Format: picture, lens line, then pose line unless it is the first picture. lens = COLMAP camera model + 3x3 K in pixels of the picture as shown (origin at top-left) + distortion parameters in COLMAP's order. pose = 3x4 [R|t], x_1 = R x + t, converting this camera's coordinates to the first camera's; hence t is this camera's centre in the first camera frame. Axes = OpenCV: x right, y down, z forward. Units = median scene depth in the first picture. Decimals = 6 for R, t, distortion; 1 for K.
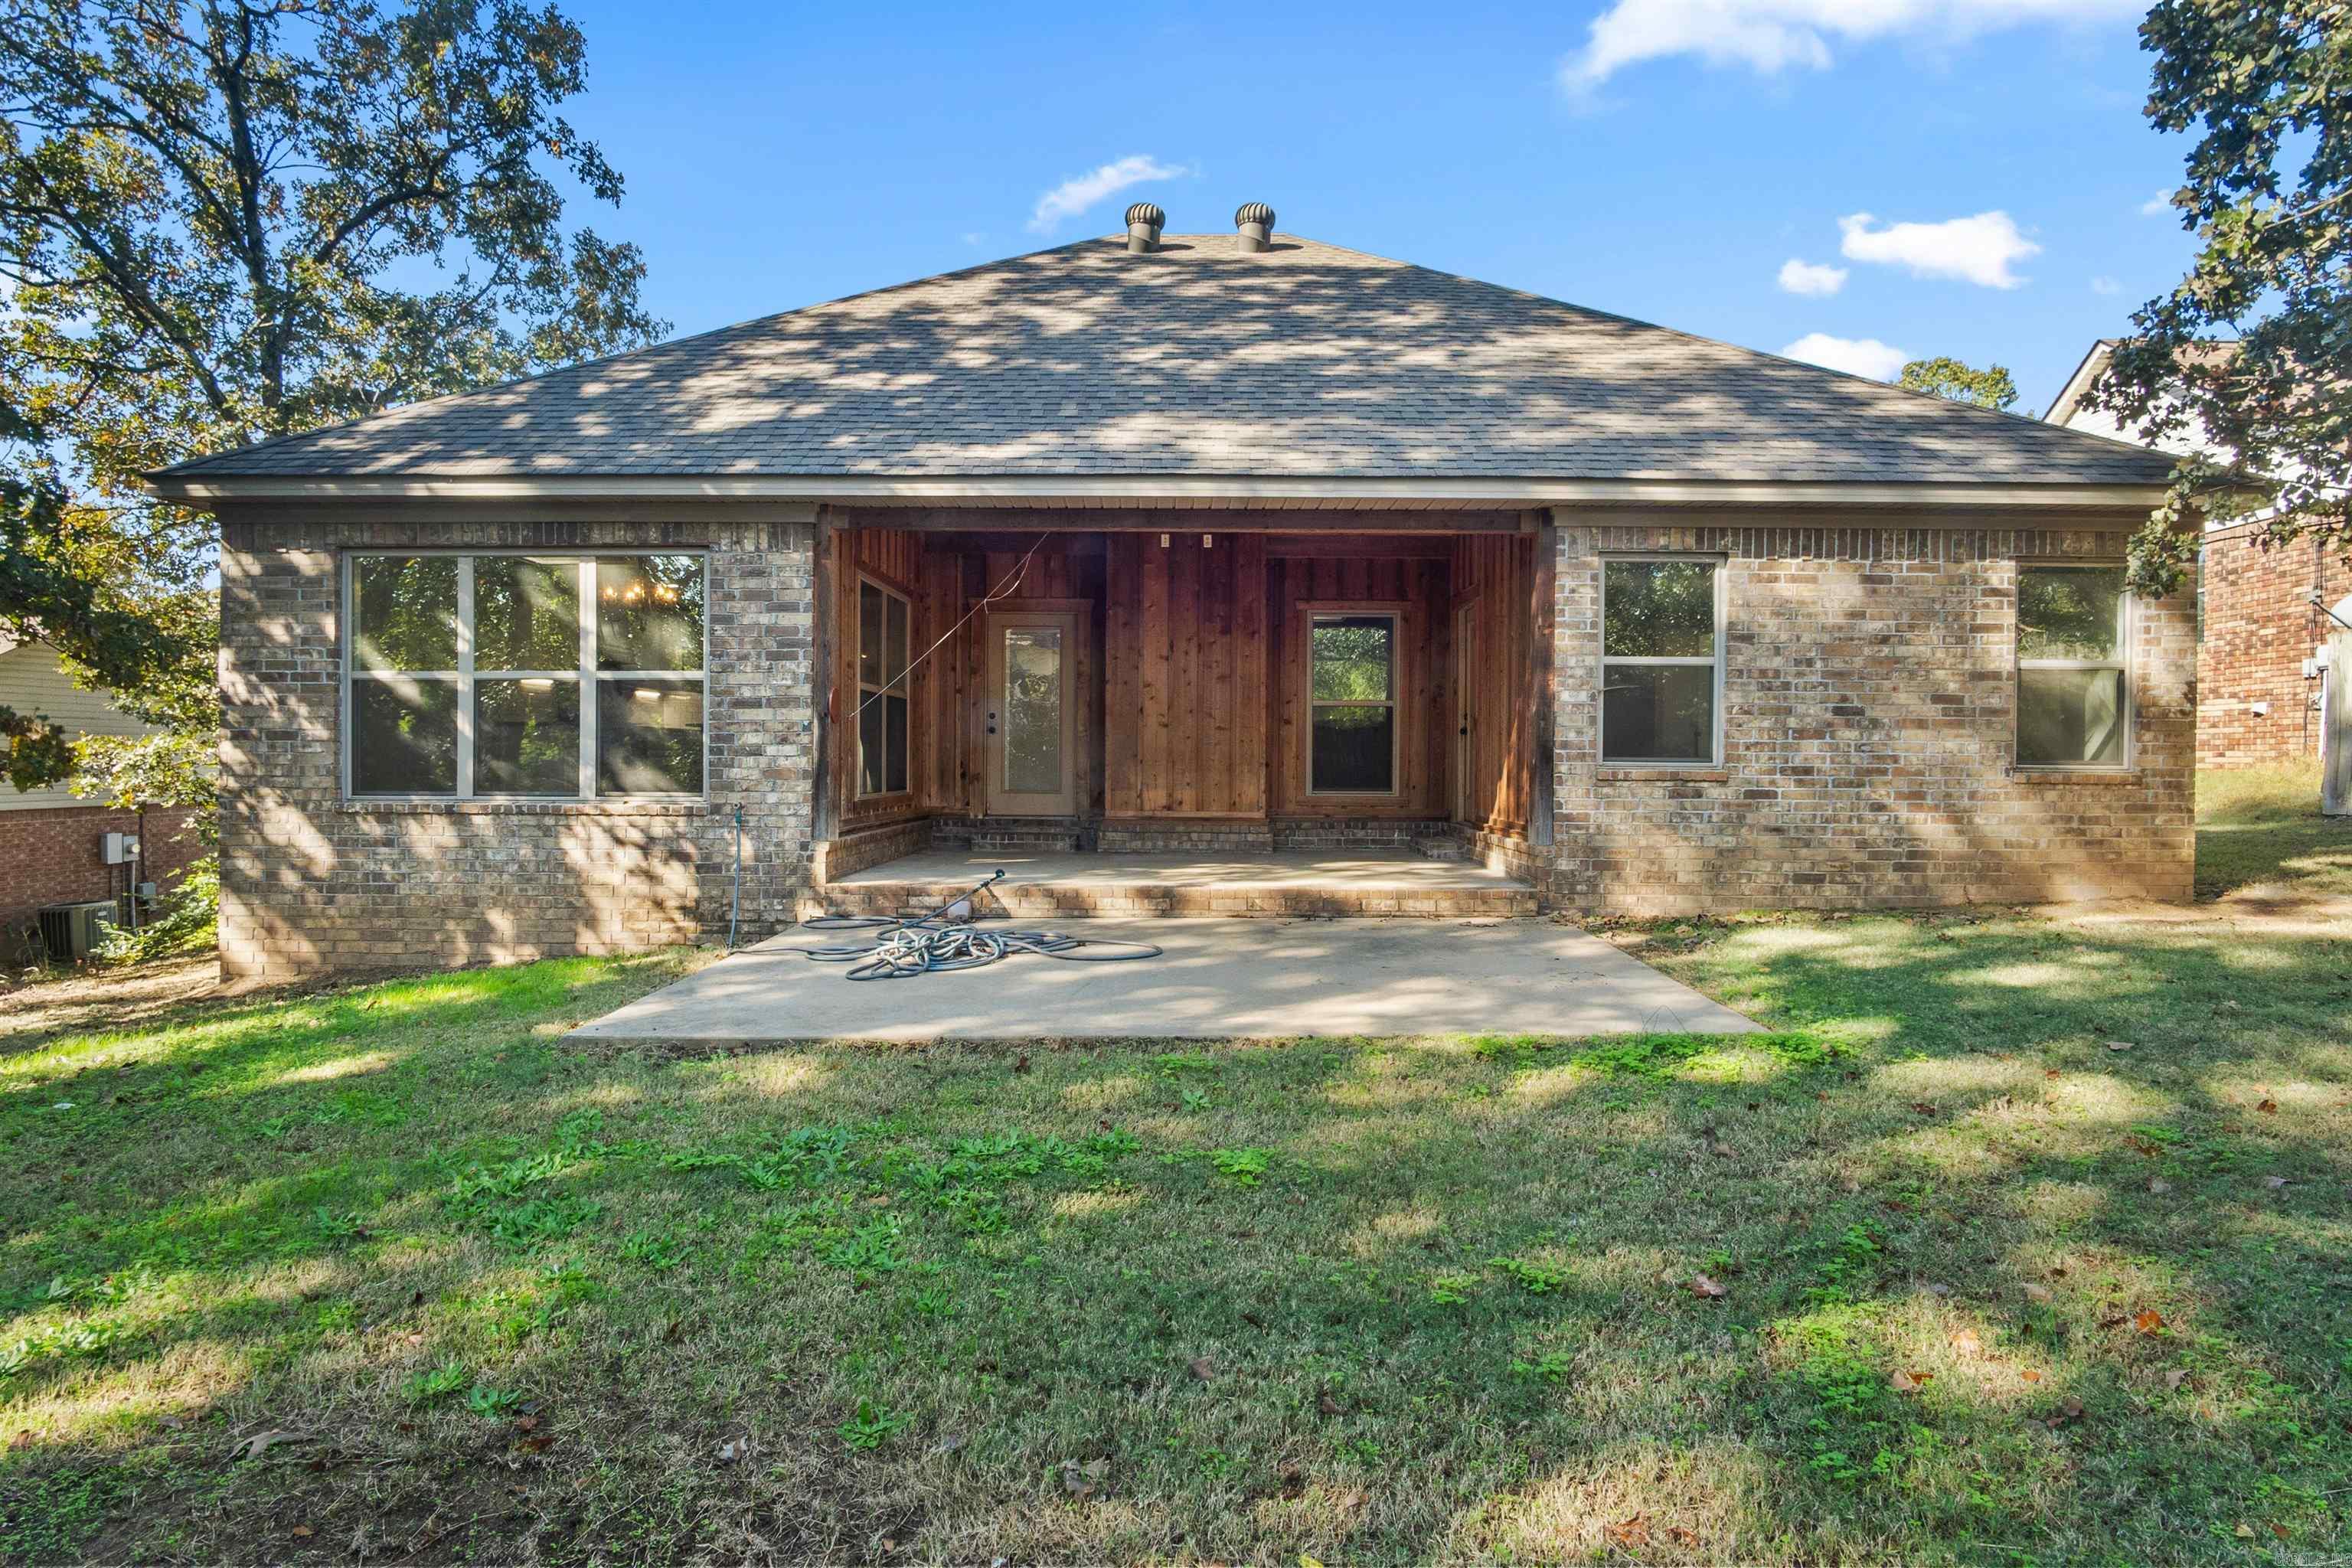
lens RADIAL K [[1263.2, 0, 1184.3], [0, 1263.2, 778.8], [0, 0, 1]] dist [-0.028036, 0.002377]
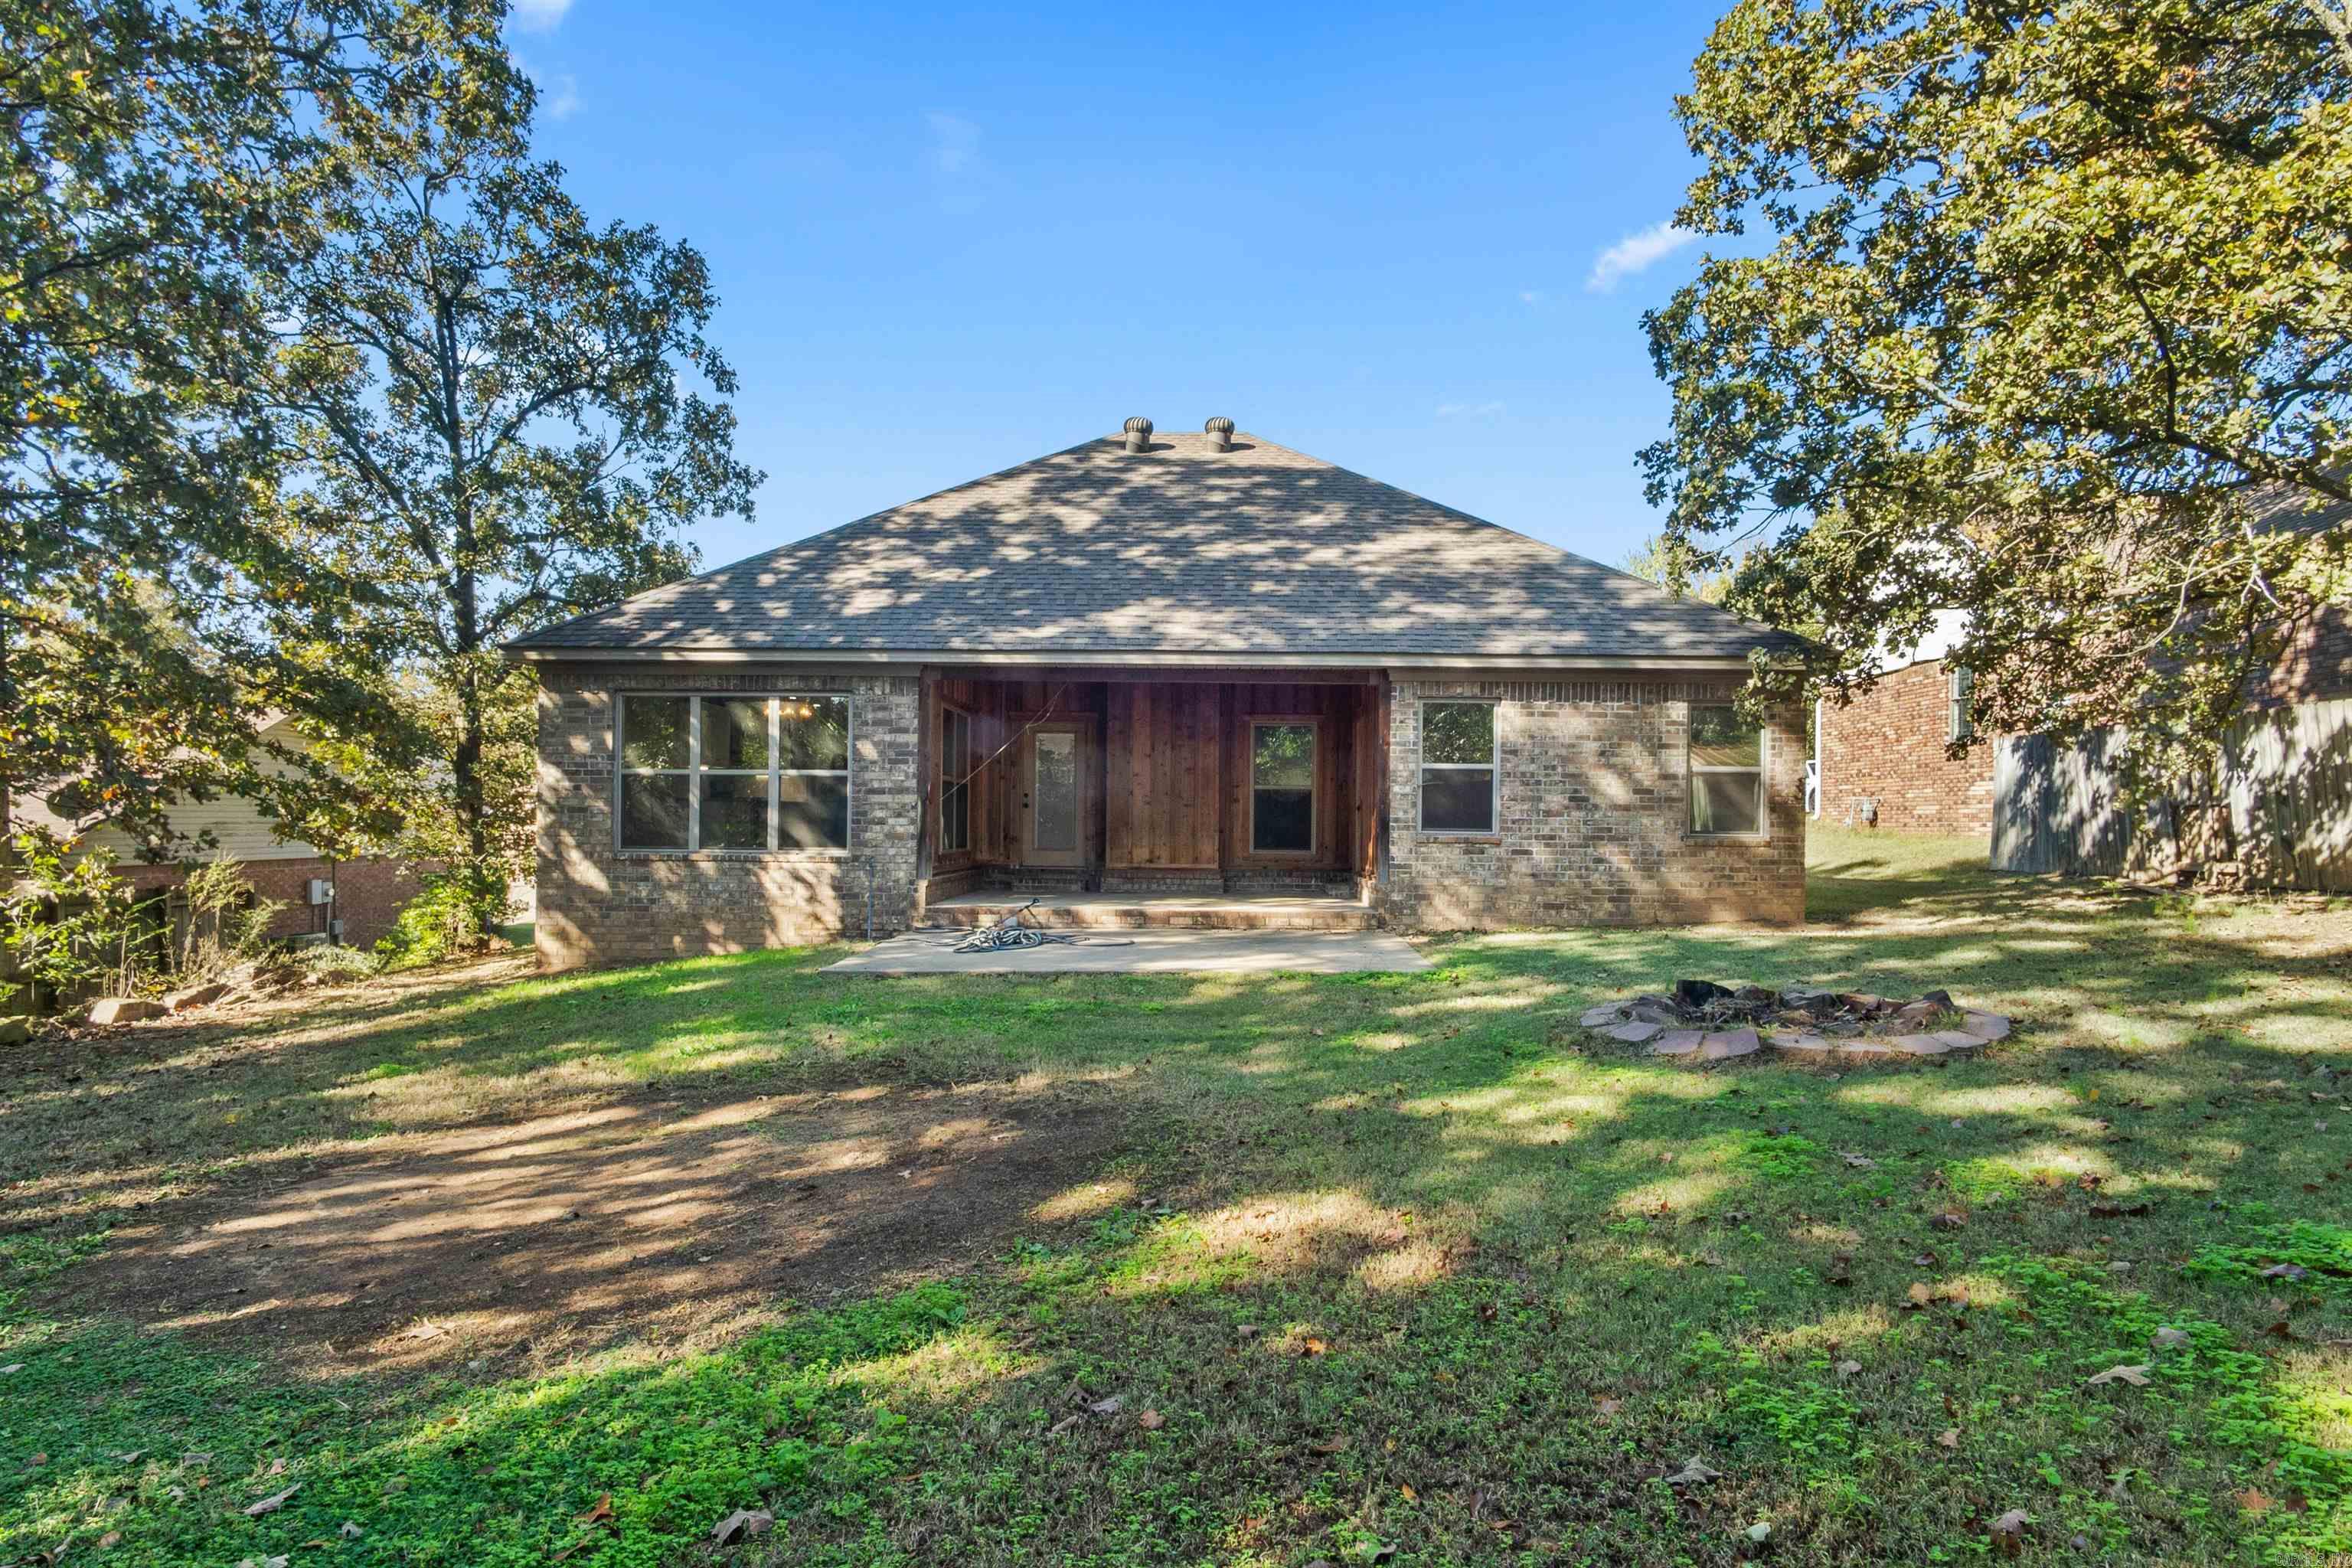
lens RADIAL K [[1263.2, 0, 1184.3], [0, 1263.2, 778.8], [0, 0, 1]] dist [-0.028036, 0.002377]
pose [[0.999963, 0.004207, -0.007437, 0.048183], [-0.004566, 0.998794, -0.048875, -0.000287], [0.007222, 0.048907, 0.998777, -0.559889]]
